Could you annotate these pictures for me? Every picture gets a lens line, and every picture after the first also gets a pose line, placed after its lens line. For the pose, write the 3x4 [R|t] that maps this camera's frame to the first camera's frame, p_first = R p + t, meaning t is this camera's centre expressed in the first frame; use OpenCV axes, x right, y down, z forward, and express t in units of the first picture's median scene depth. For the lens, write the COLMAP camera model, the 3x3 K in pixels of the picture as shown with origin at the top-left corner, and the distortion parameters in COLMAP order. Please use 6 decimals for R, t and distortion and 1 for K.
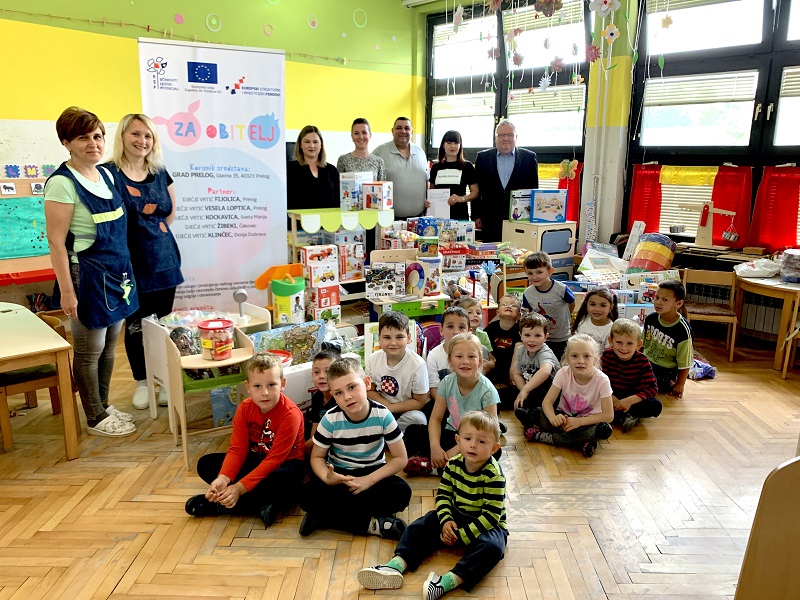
lens RADIAL K [[619.0, 0, 404.1], [0, 619.0, 298.8], [0, 0, 1]] dist [0.025311, -0.015422]
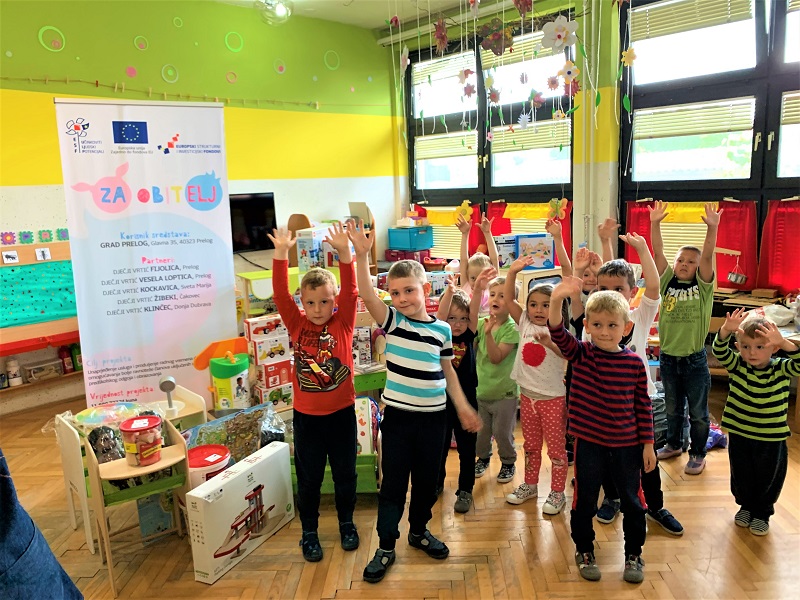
lens RADIAL K [[619.0, 0, 404.4], [0, 619.0, 299.3], [0, 0, 1]] dist [0.025311, -0.015422]
pose [[0.998880, -0.040844, -0.023893, 0.065327], [0.039681, 0.998093, -0.047292, -0.047690], [0.025779, 0.046291, 0.998595, 0.089990]]
